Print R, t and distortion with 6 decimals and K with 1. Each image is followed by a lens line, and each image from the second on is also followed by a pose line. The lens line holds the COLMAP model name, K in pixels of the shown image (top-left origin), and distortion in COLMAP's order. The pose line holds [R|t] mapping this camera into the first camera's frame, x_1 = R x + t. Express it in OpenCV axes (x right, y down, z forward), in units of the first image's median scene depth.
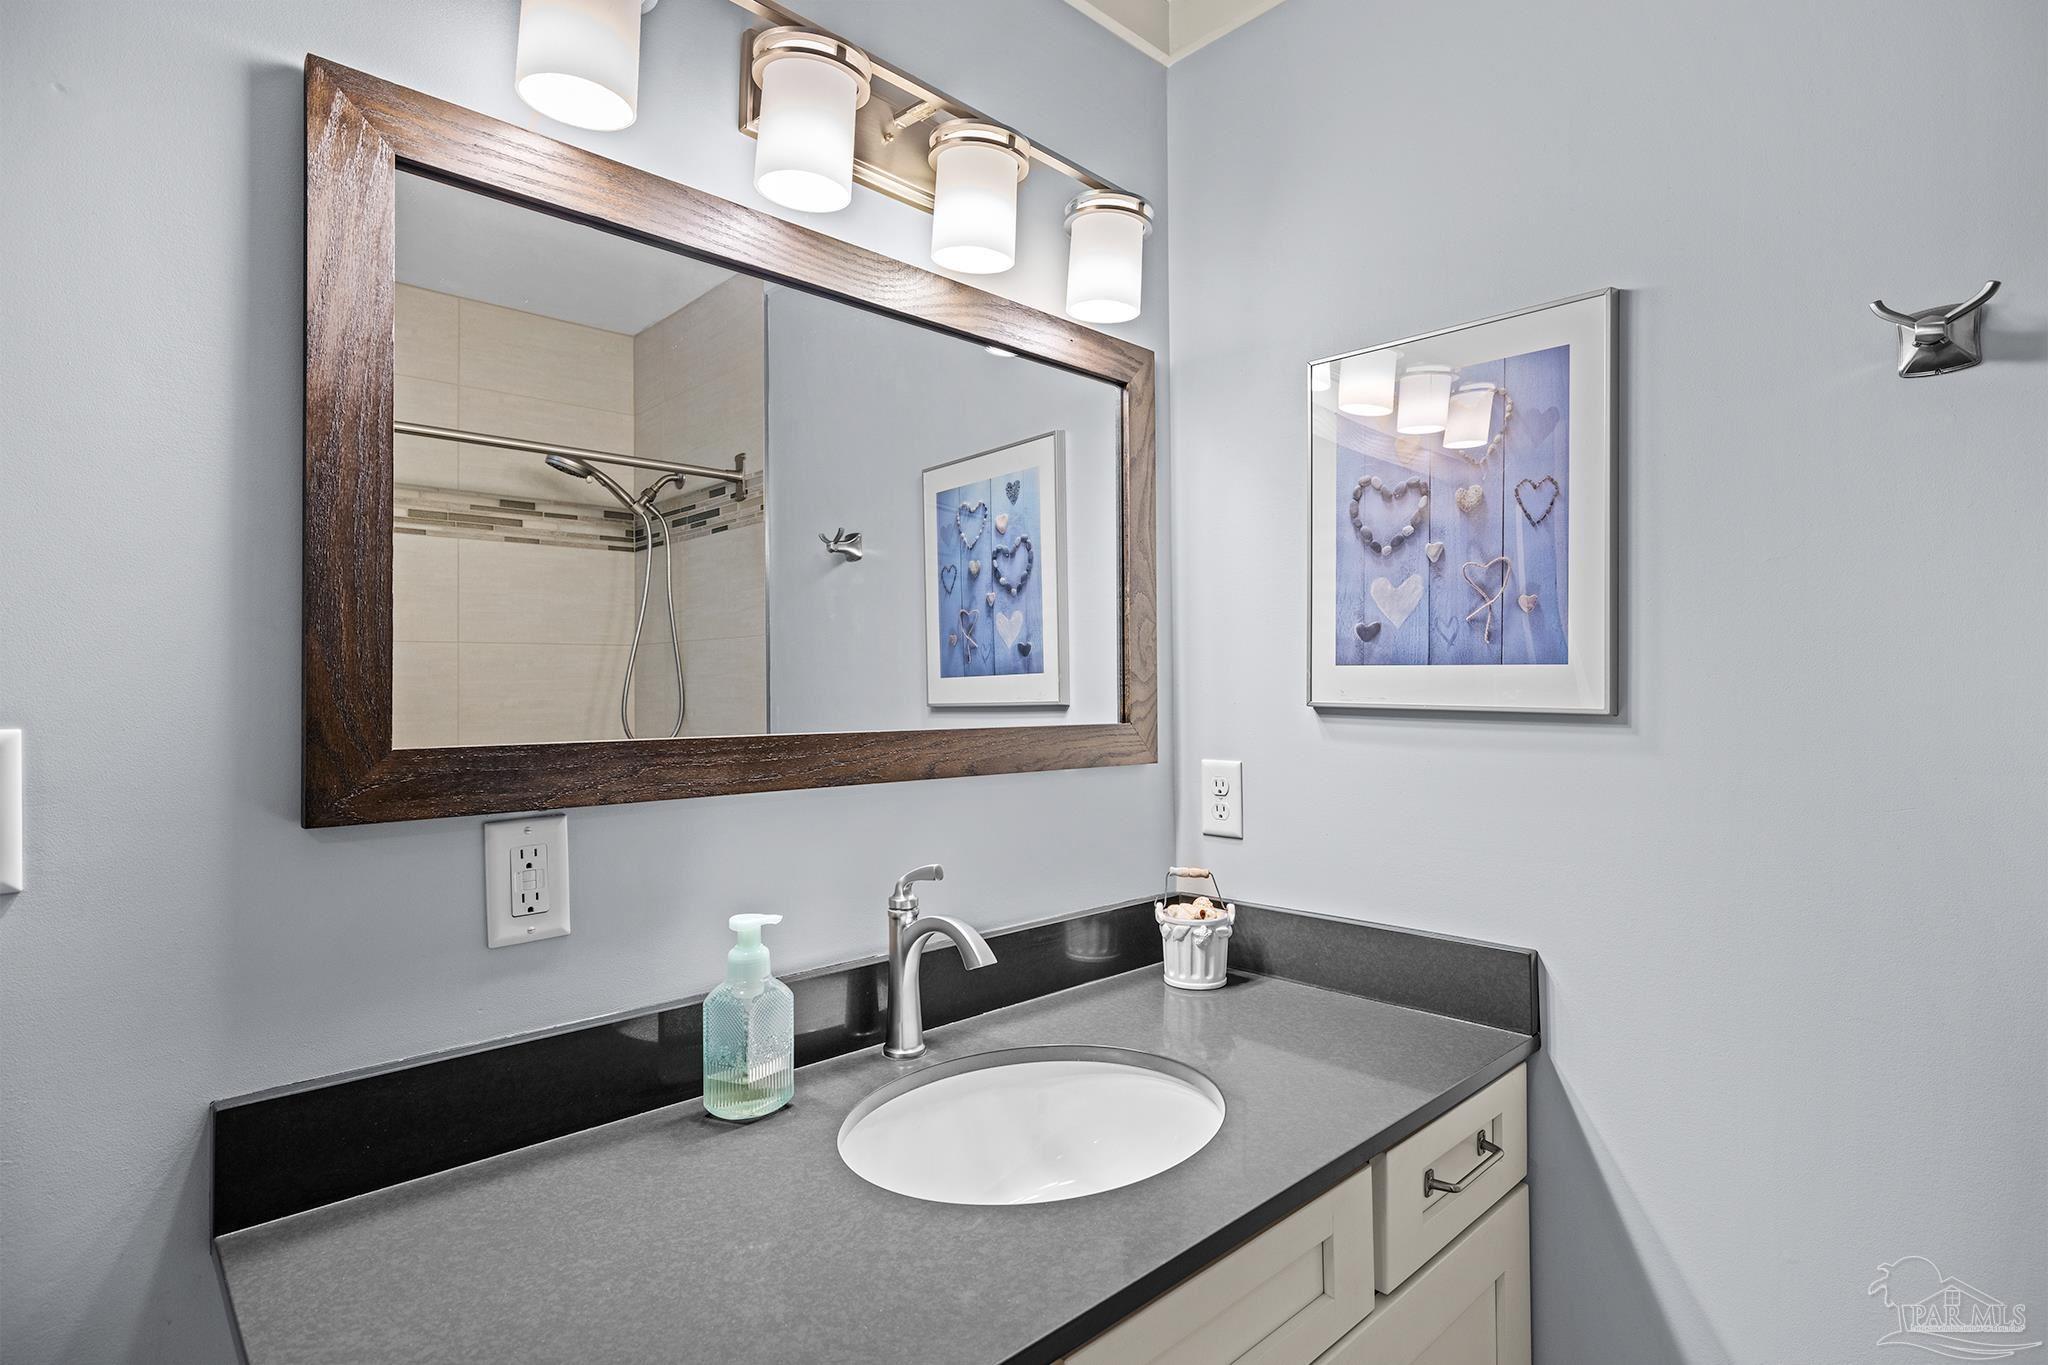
lens RADIAL K [[1028.6, 0, 1032.1], [0, 1028.6, 682.5], [0, 0, 1]] dist [0.005392, -0.001768]
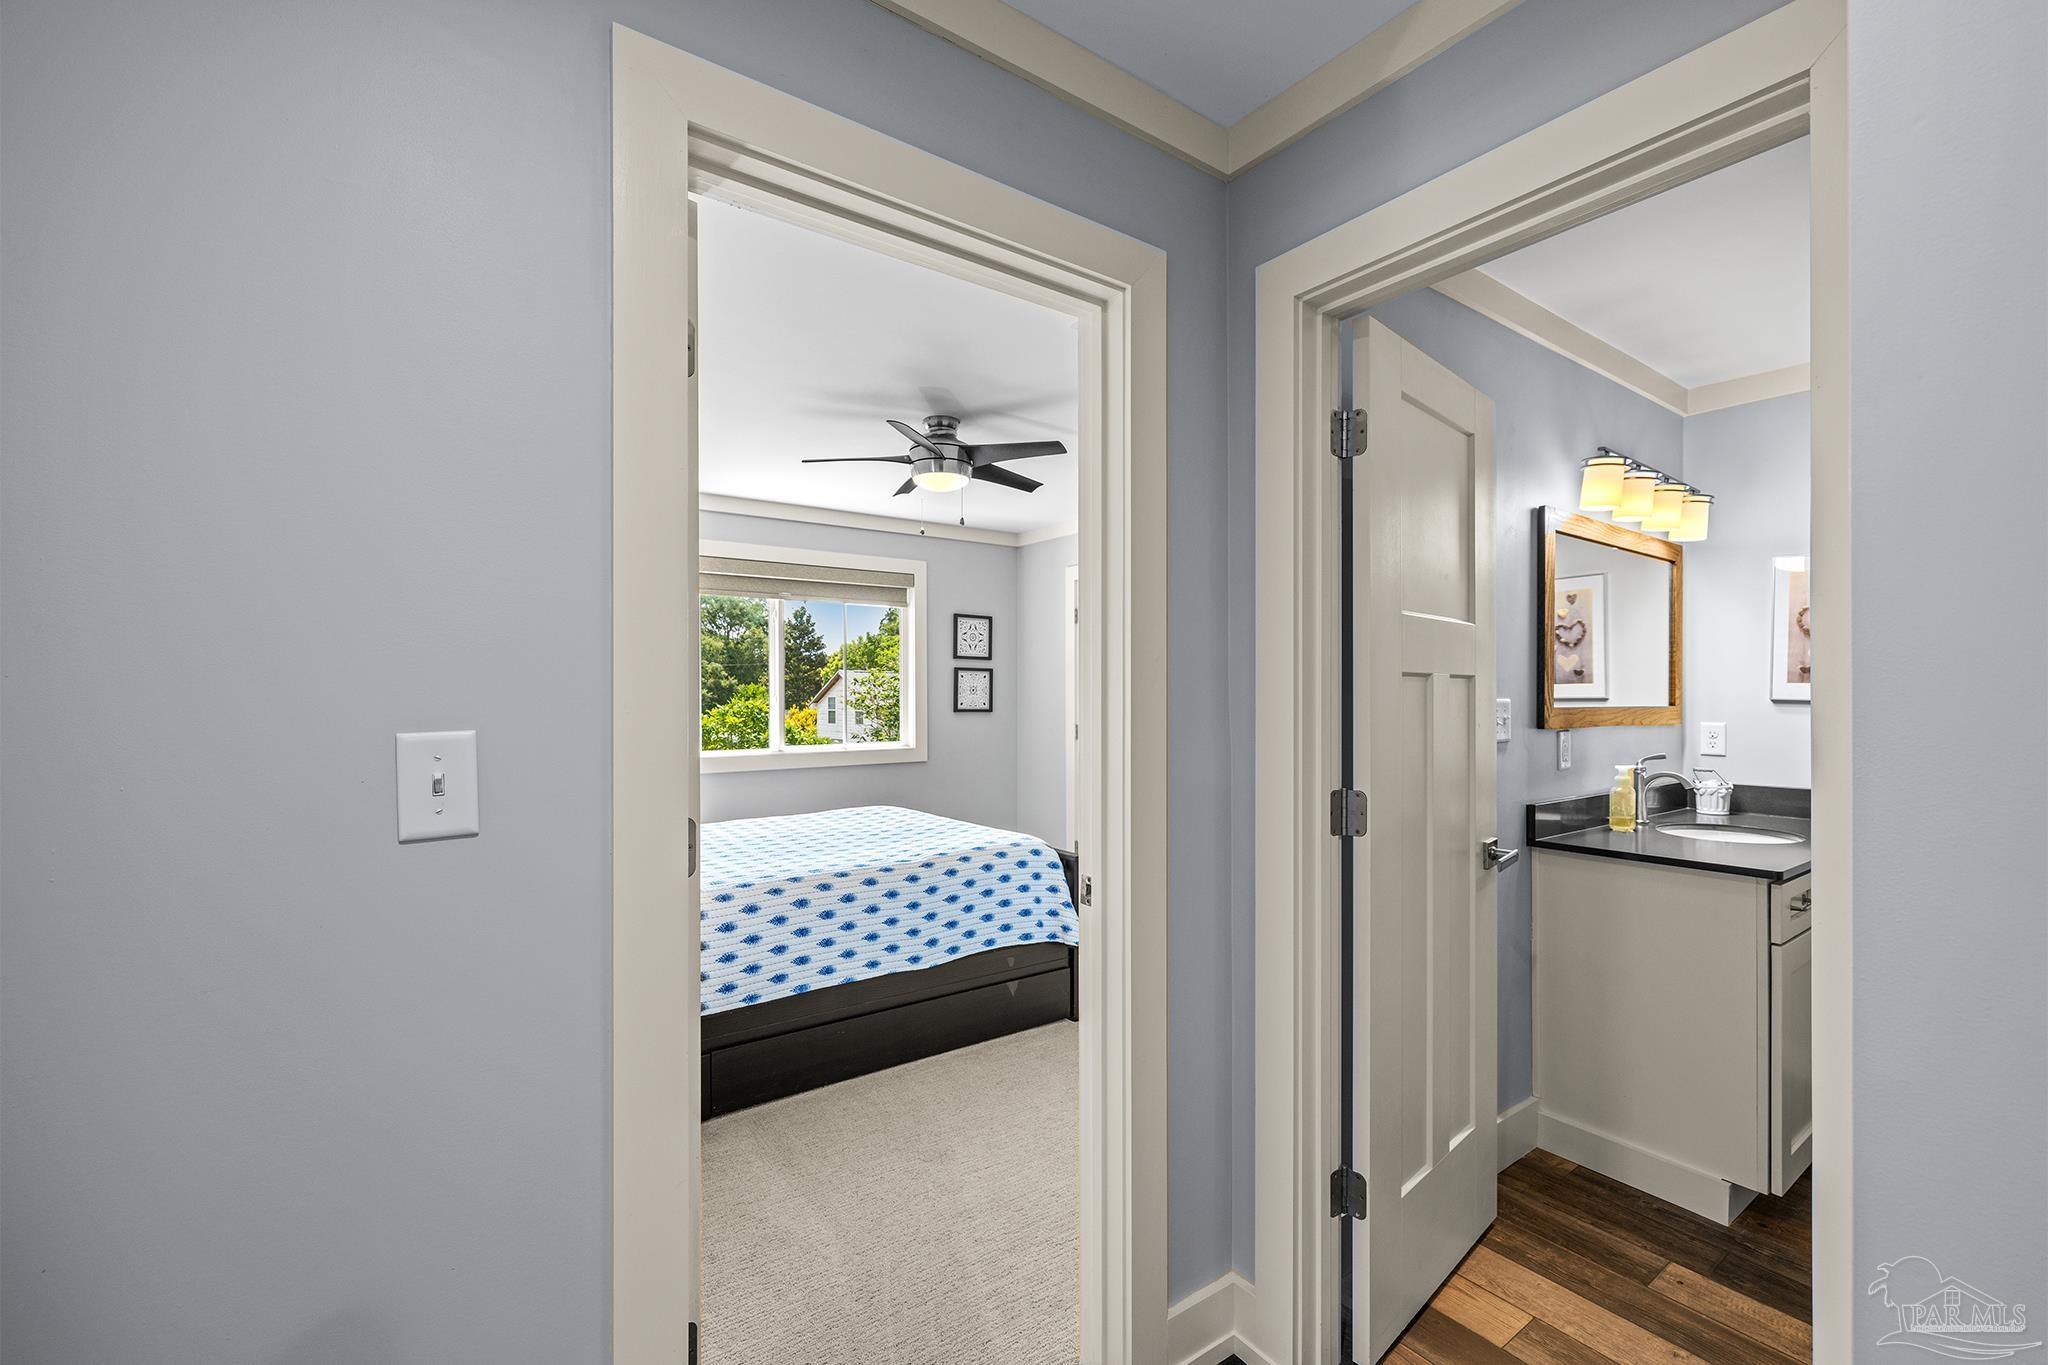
lens RADIAL K [[860.6, 0, 1014.0], [0, 860.6, 688.2], [0, 0, 1]] dist [-0.000849, 0.000247]
pose [[0.990398, 0.012255, -0.137698, -1.113363], [-0.011287, 0.999906, 0.007806, 0.000456], [0.137781, -0.006177, 0.990443, -1.141186]]
